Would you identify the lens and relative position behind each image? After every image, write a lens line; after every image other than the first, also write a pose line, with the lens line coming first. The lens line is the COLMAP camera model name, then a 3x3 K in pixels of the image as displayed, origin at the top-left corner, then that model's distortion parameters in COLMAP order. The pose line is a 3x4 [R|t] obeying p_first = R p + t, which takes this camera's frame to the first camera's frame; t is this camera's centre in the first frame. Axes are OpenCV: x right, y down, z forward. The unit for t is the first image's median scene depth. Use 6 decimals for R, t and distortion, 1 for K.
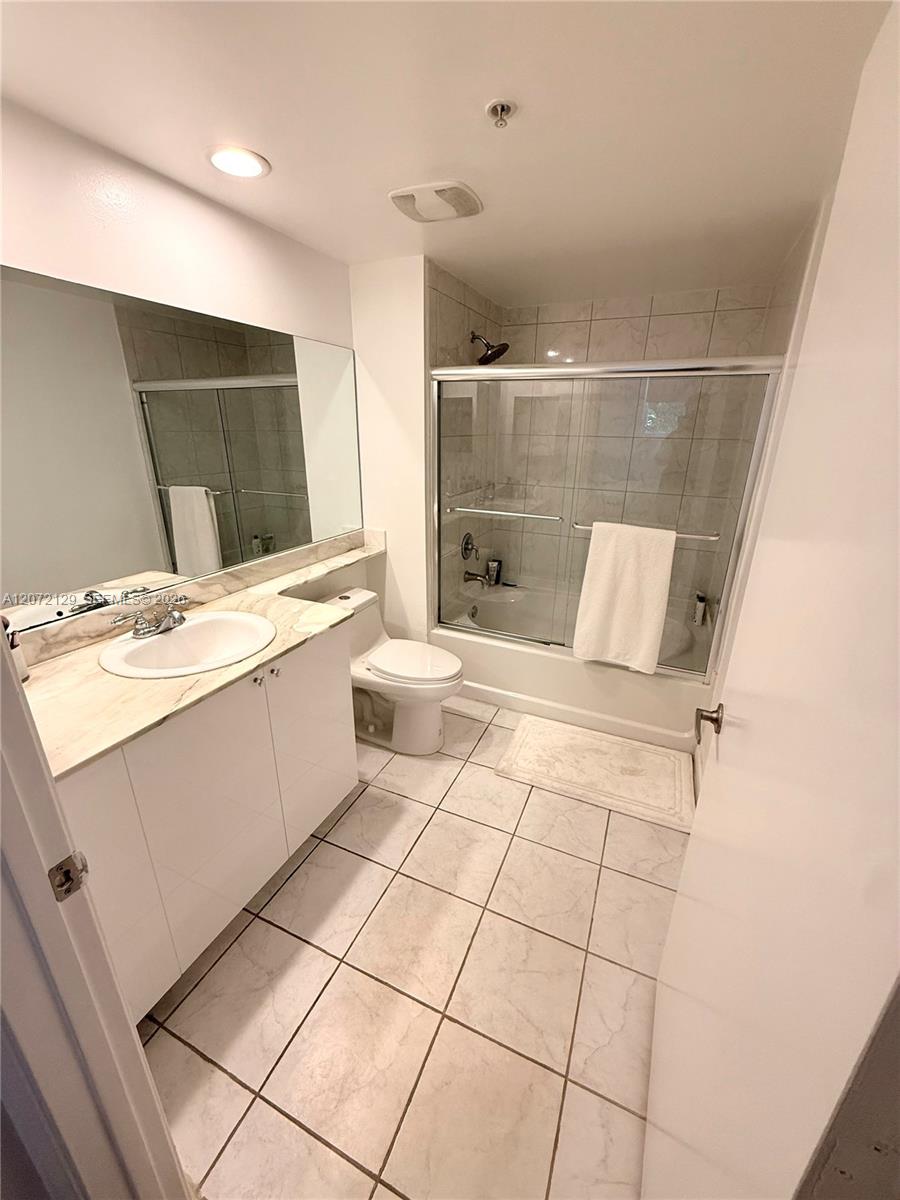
lens RADIAL K [[479.8, 0, 450.5], [0, 479.8, 600.1], [0, 0, 1]] dist [0.000350, 0.000221]
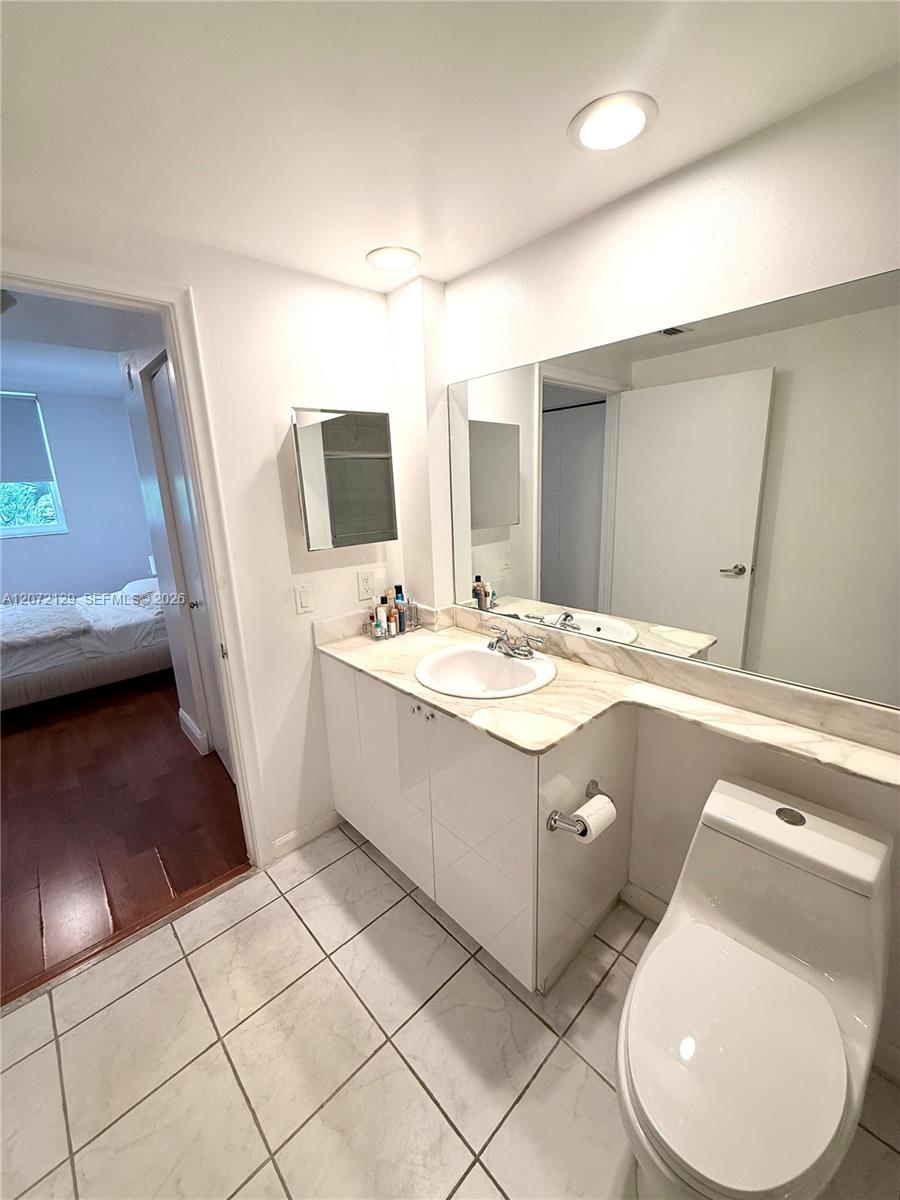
lens RADIAL K [[479.8, 0, 452.1], [0, 479.8, 597.5], [0, 0, 1]] dist [0.000350, 0.000221]
pose [[-0.392871, 0.217906, -0.893403, 0.397576], [-0.280495, 0.896827, 0.342088, -0.374907], [0.875771, 0.384991, -0.291216, 1.083346]]
